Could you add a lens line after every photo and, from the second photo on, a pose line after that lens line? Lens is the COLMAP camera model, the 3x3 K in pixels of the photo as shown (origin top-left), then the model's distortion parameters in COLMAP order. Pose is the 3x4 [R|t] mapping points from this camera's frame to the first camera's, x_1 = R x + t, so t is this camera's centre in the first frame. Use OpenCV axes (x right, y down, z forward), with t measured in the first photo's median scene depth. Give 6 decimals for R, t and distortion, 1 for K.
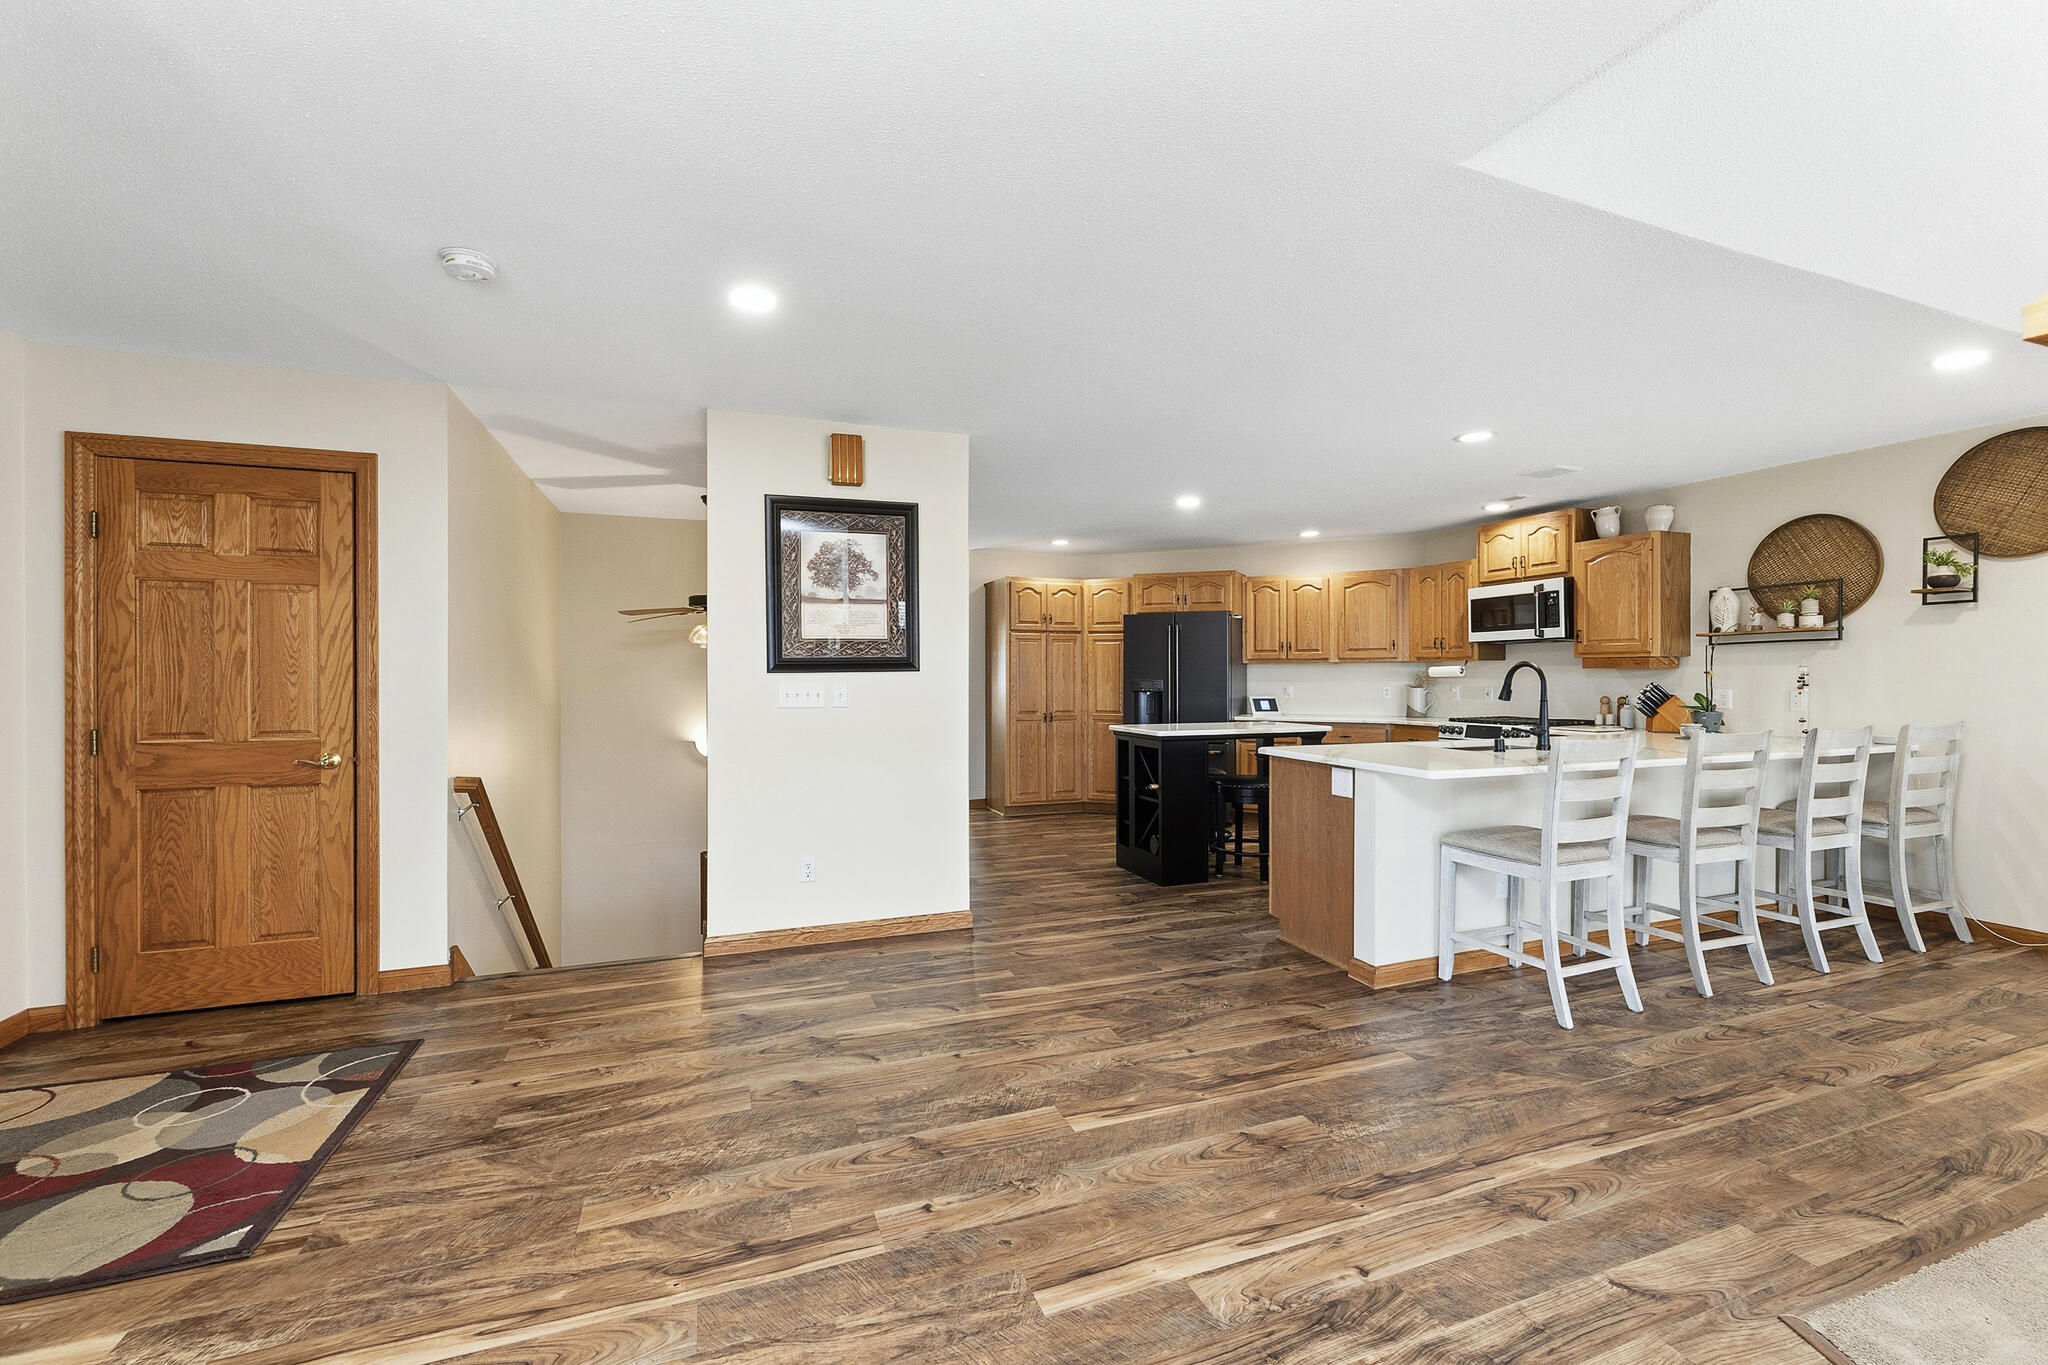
lens RADIAL K [[837.3, 0, 1028.0], [0, 837.3, 678.3], [0, 0, 1]] dist [-0.001561, 0.000196]
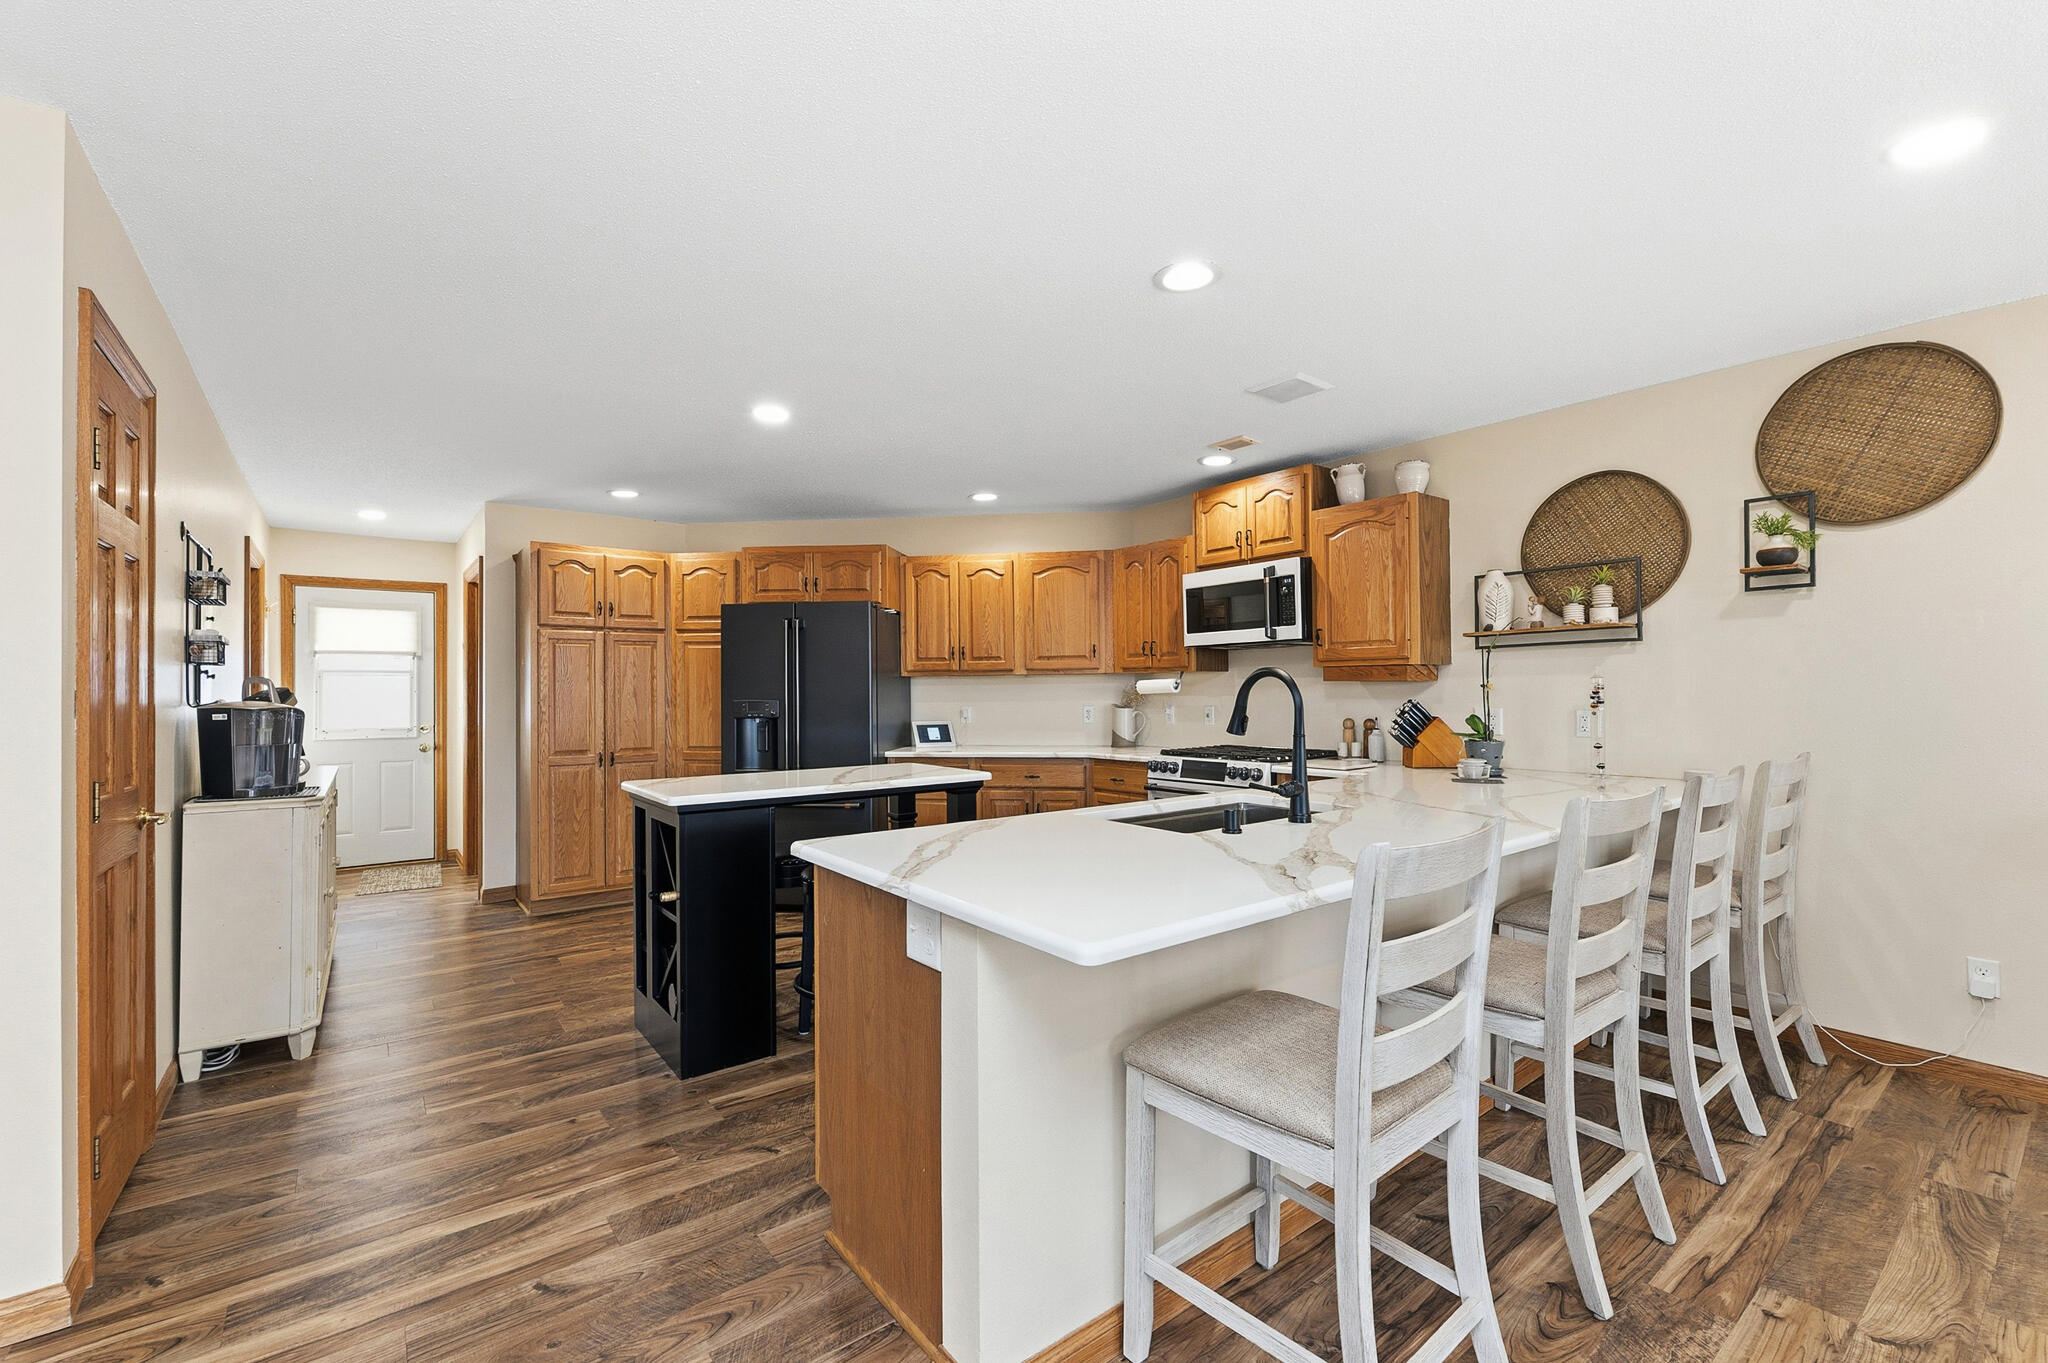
lens RADIAL K [[865.7, 0, 1026.8], [0, 865.7, 681.8], [0, 0, 1]] dist [0.000807, 0.000163]
pose [[0.955513, -0.002151, 0.294941, 0.224891], [0.006978, 0.999858, -0.015312, -0.001805], [-0.294866, 0.016689, 0.955393, 0.416211]]
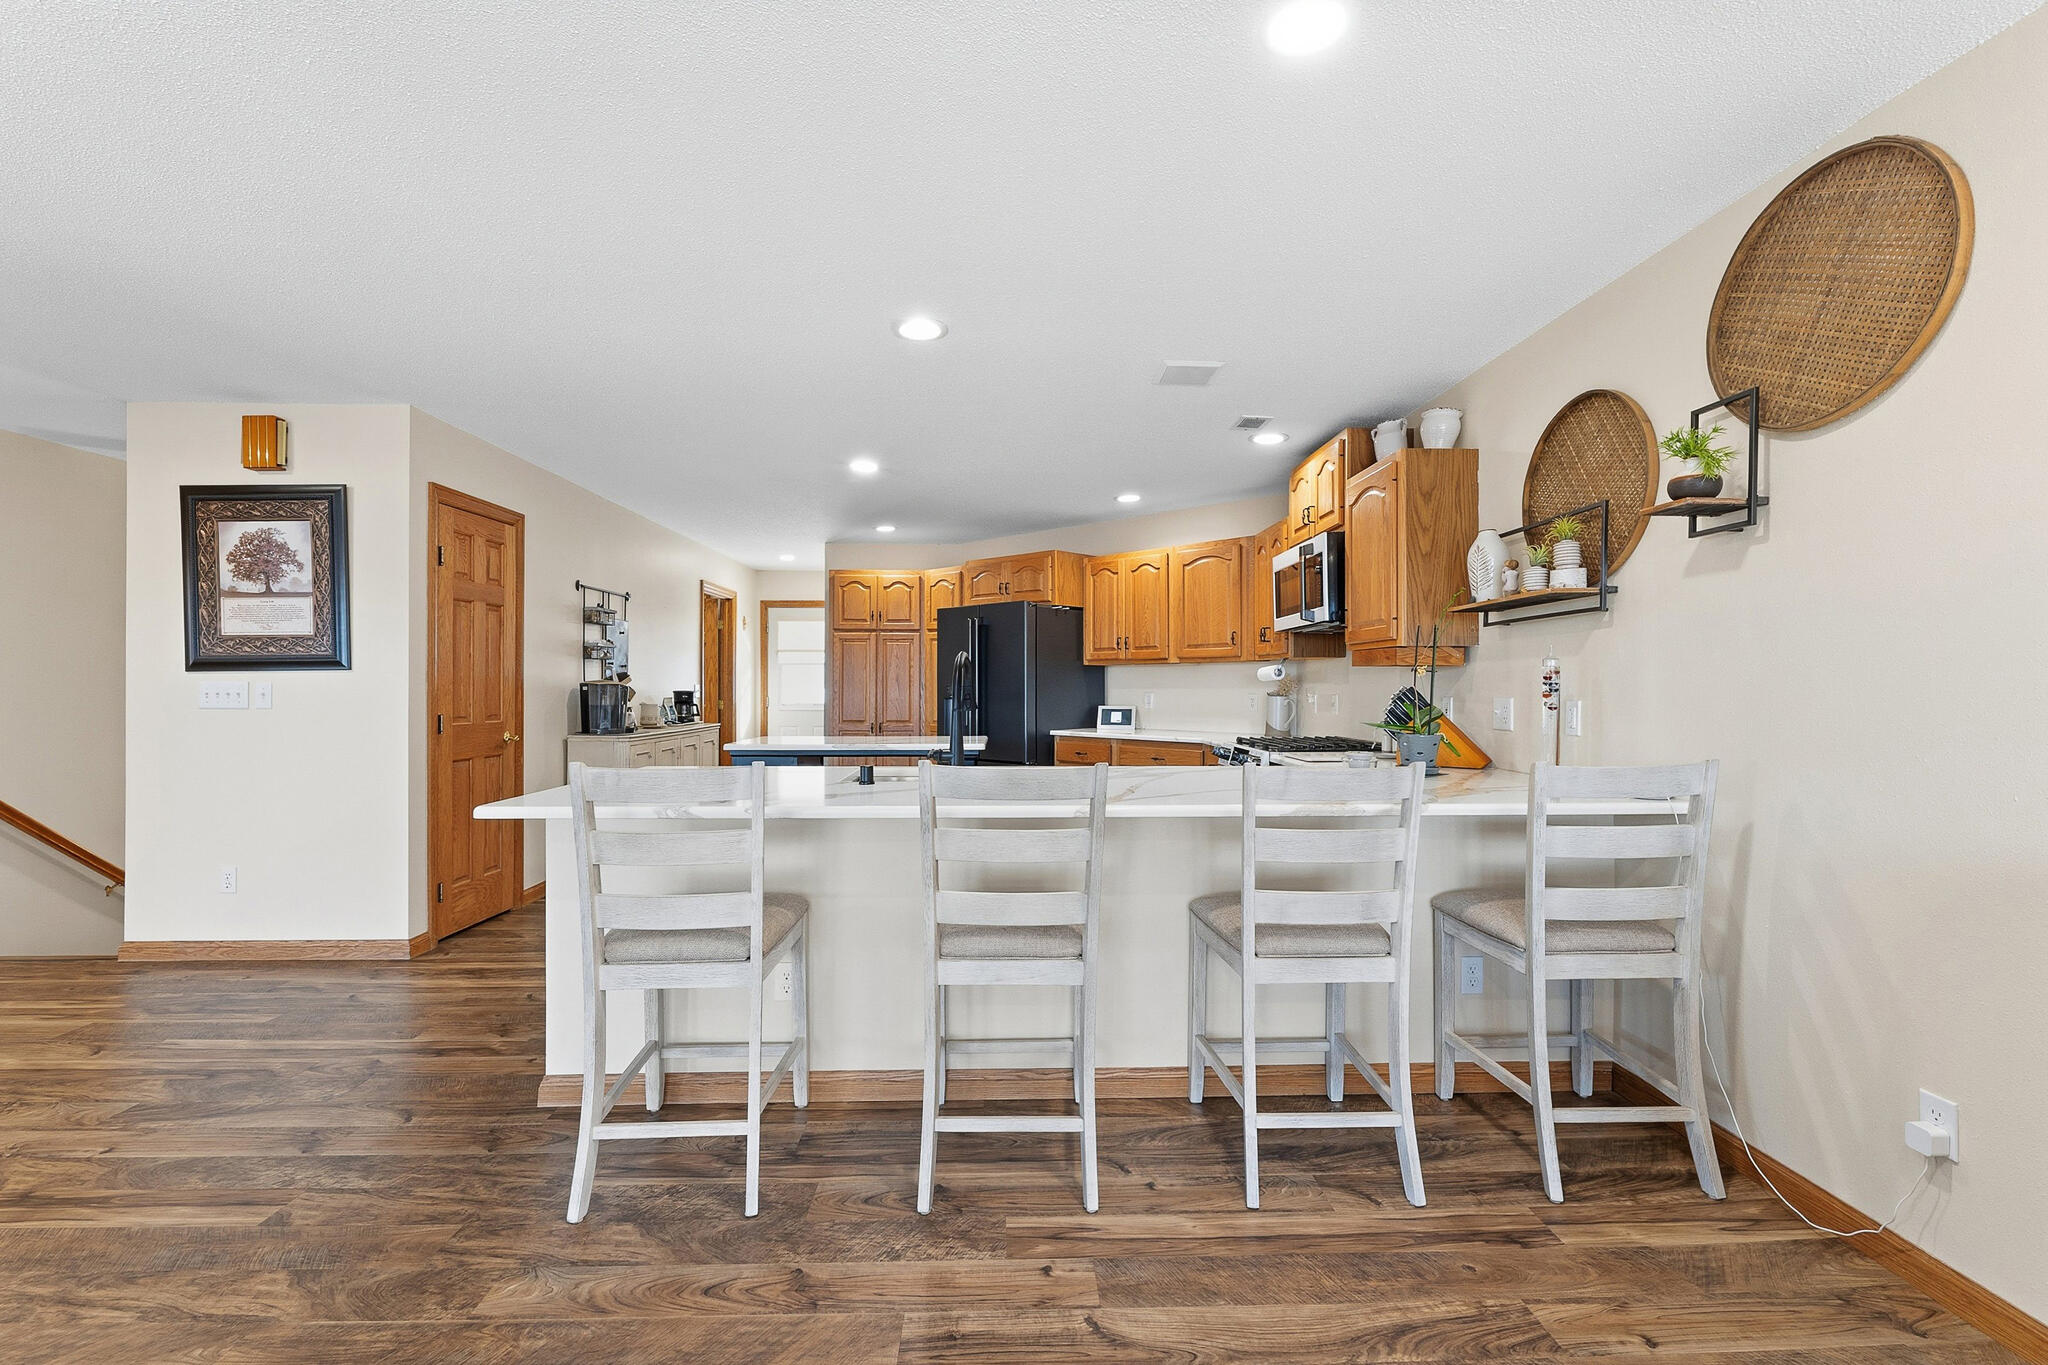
lens RADIAL K [[863.2, 0, 1024.0], [0, 863.2, 682.5], [0, 0, 1]] dist [-0.002834, -0.000340]
pose [[0.945765, 0.001052, -0.324849, 0.757729], [-0.003553, 0.999968, -0.007105, 0.008045], [0.324831, 0.007874, 0.945739, 0.313182]]
